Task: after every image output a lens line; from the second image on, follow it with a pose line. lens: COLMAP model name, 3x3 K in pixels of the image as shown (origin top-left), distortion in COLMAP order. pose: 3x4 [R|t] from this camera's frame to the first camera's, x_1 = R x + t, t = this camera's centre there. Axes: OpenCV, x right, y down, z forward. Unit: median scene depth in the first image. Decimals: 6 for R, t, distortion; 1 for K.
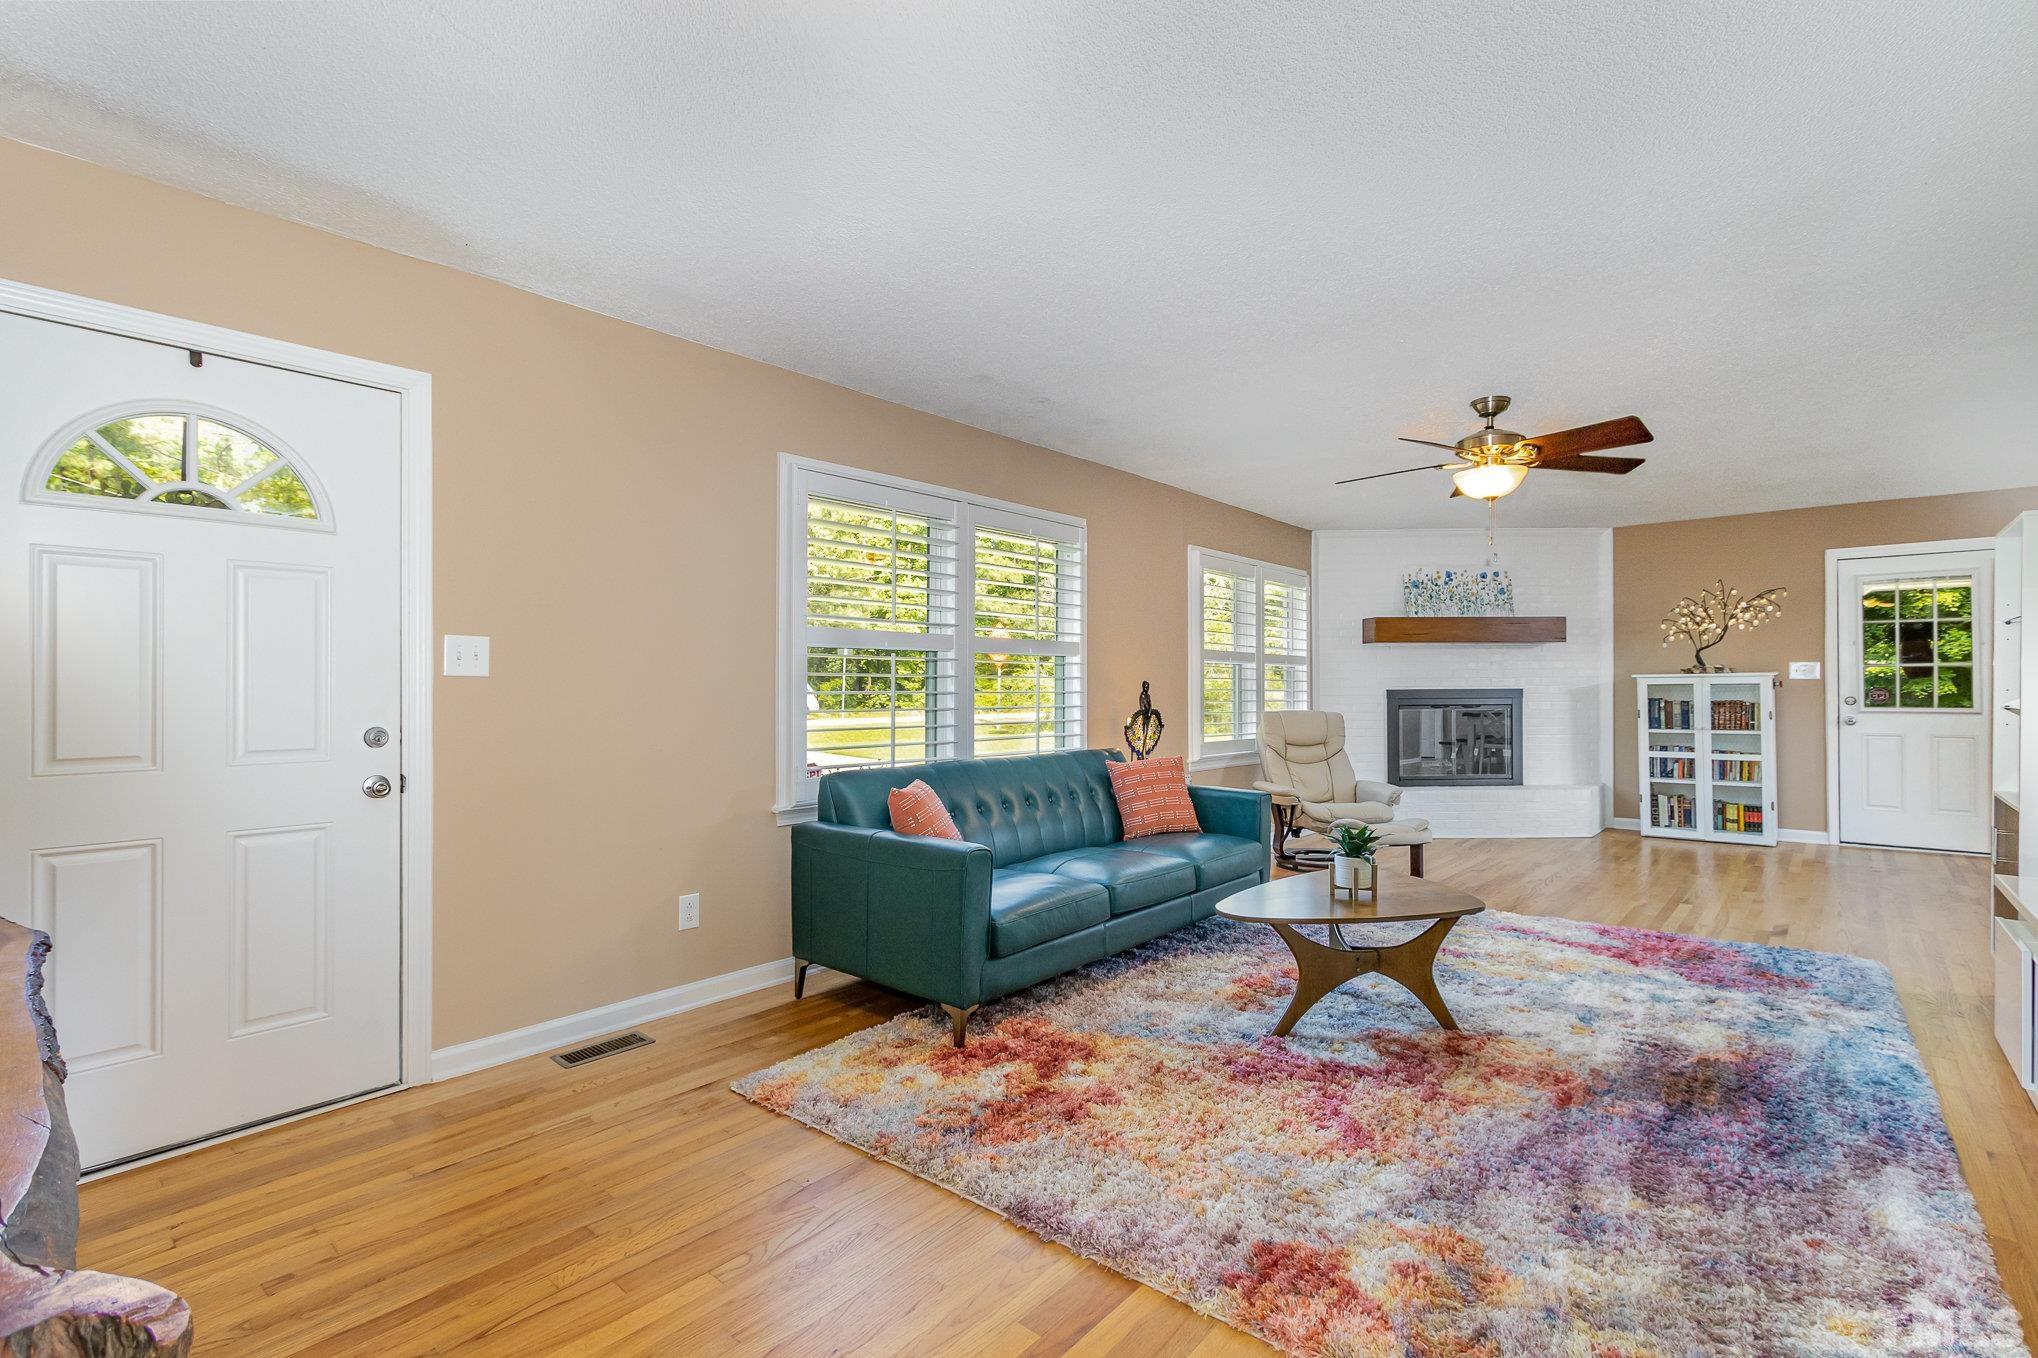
lens RADIAL K [[926.2, 0, 1018.9], [0, 926.2, 678.5], [0, 0, 1]] dist [-0.001576, -0.001163]
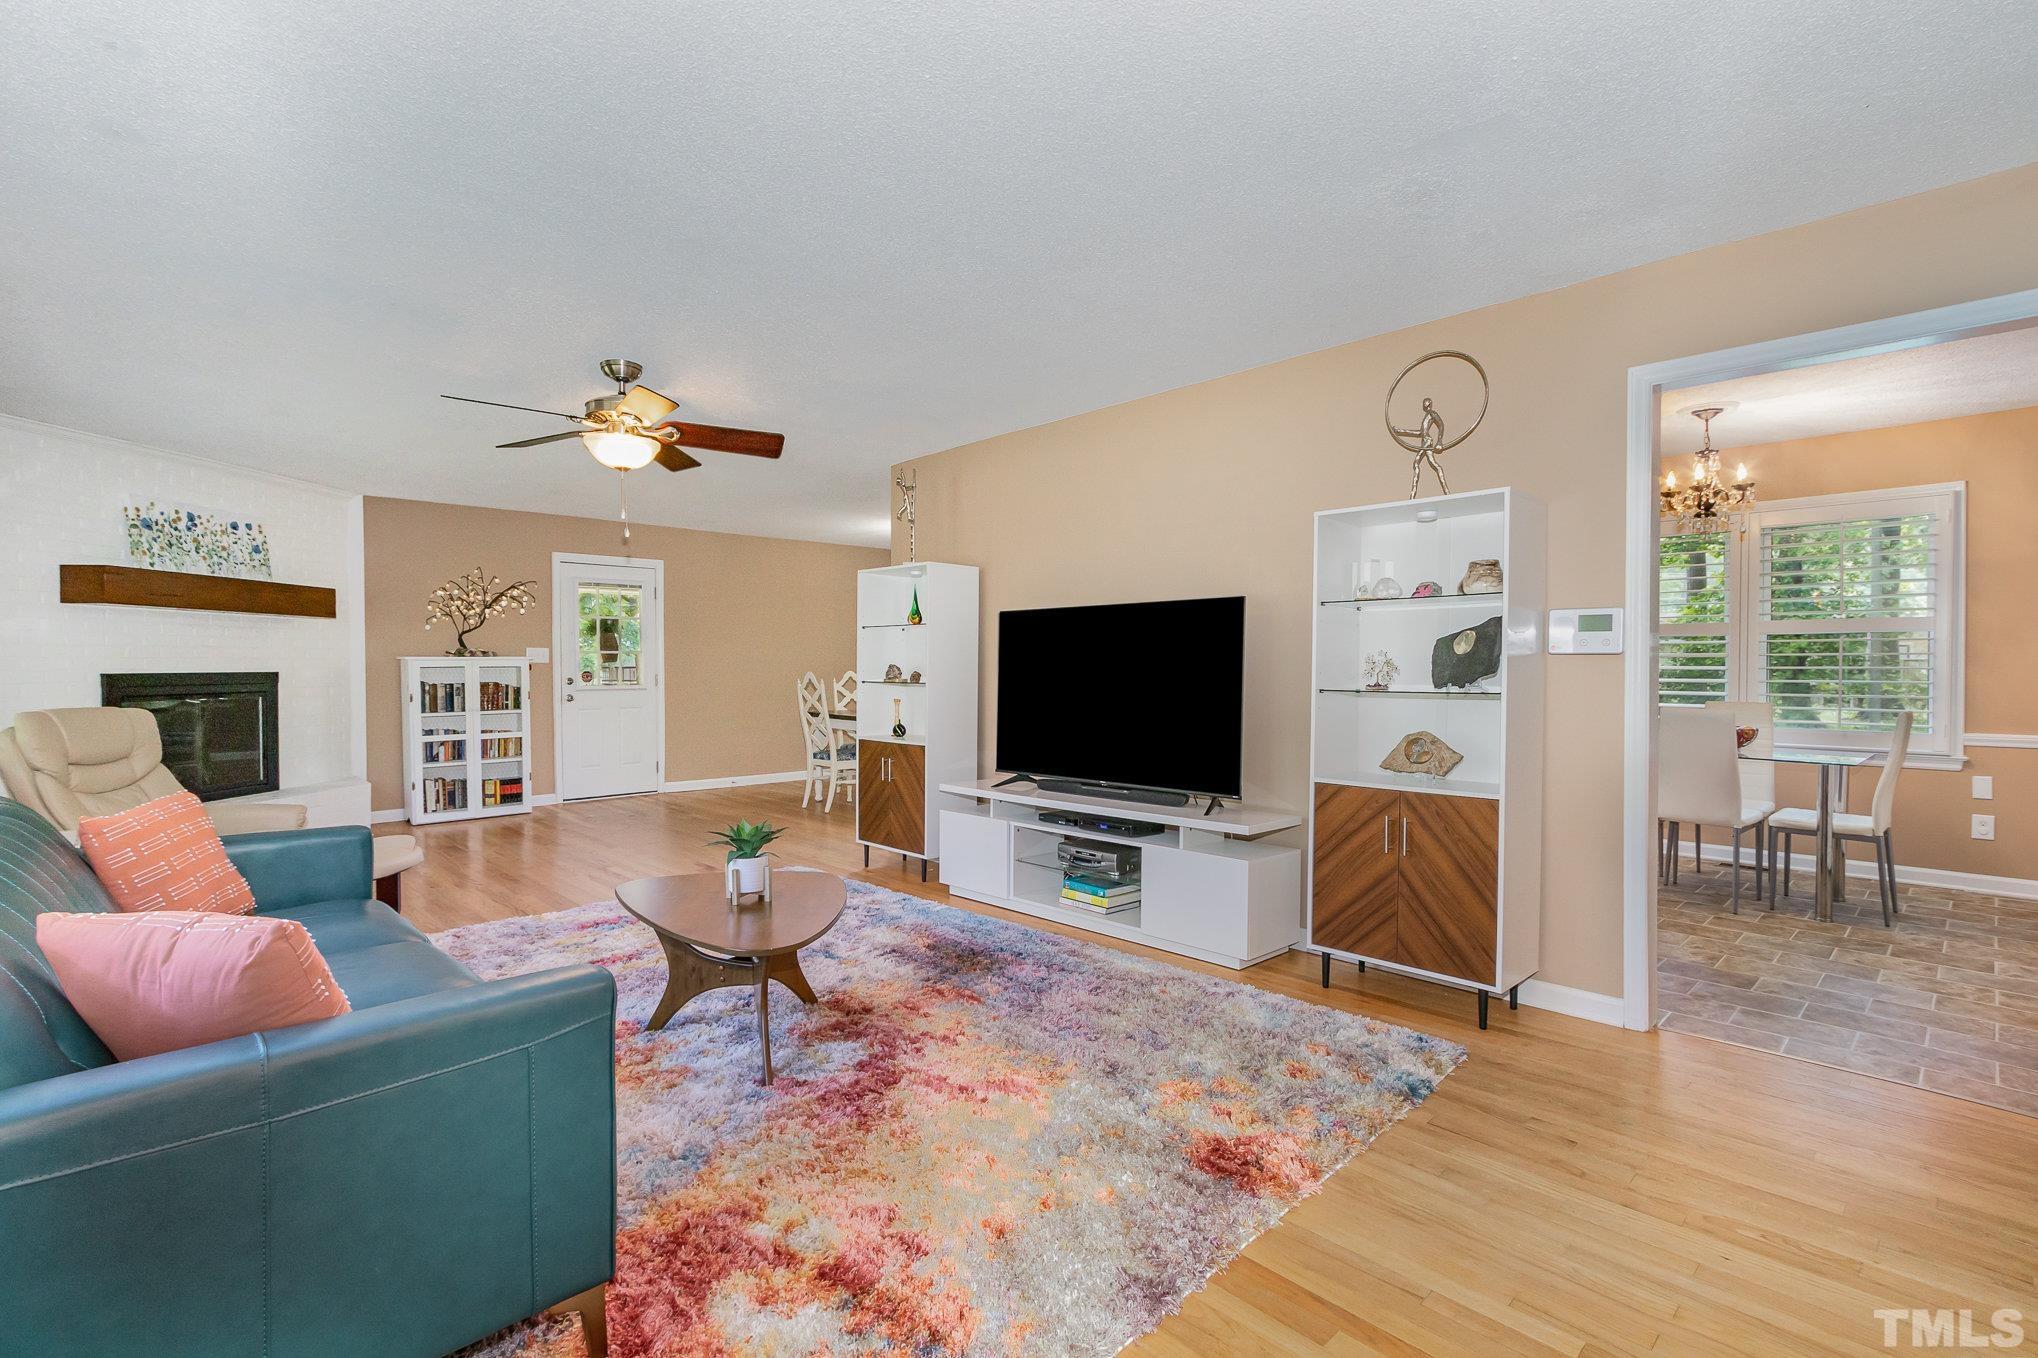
lens RADIAL K [[926.2, 0, 1017.2], [0, 926.2, 674.0], [0, 0, 1]] dist [-0.001576, -0.001163]
pose [[0.083080, -0.003621, 0.996536, -0.239890], [-0.008021, 0.999959, 0.004302, 0.004611], [-0.996511, -0.008351, 0.083048, 0.313081]]
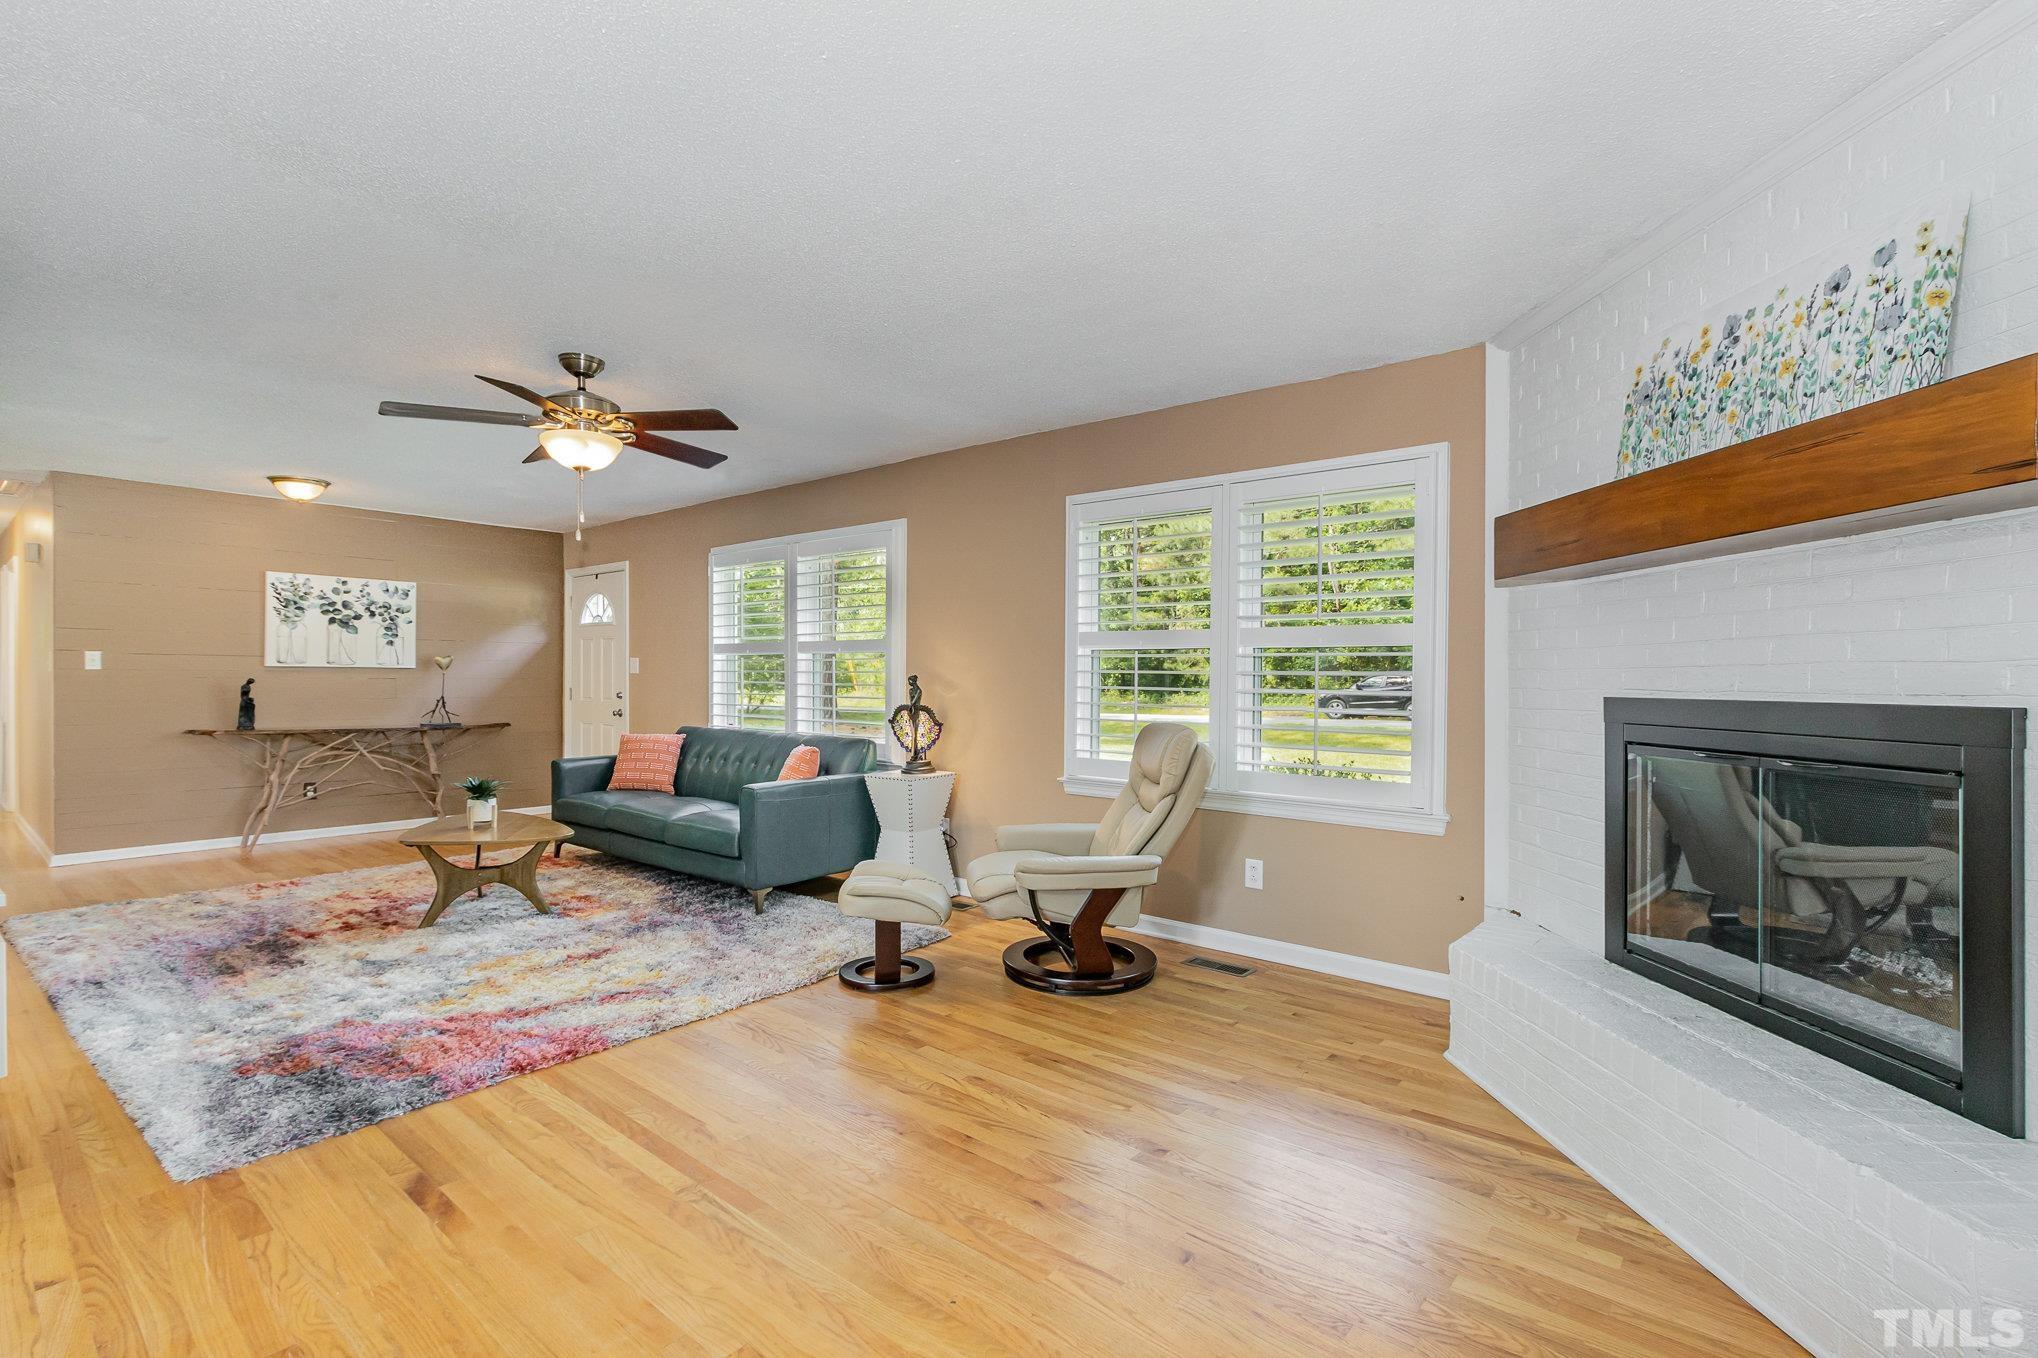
lens RADIAL K [[926.2, 0, 1025.1], [0, 926.2, 682.3], [0, 0, 1]] dist [-0.001576, -0.001163]
pose [[0.023758, 0.012267, -0.999642, 0.850726], [0.008920, 0.999882, 0.012482, -0.000706], [0.999678, -0.009213, 0.023646, 0.843192]]
